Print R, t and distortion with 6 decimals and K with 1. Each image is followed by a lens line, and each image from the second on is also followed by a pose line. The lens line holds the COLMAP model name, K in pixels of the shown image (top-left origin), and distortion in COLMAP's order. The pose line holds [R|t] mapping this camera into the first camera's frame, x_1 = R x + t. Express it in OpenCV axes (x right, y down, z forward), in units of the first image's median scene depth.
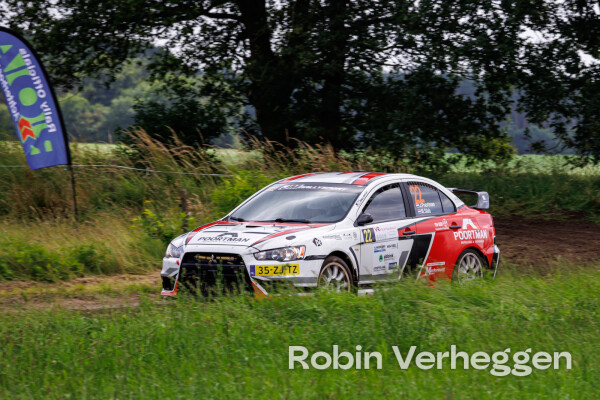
lens RADIAL K [[3924.7, 0, 355.6], [0, 3924.7, 208.2], [0, 0, 1]] dist [1.841722, 0.000000]
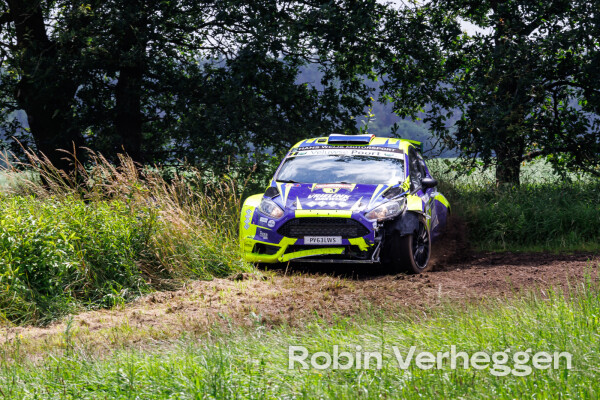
lens RADIAL K [[3924.7, 0, 329.0], [0, 3924.7, 194.6], [0, 0, 1]] dist [1.841722, 0.000000]
pose [[0.998728, -0.046023, 0.020579, 0.015216], [0.046185, 0.998905, -0.007480, -0.001881], [-0.020212, 0.008421, 0.999760, 0.250002]]
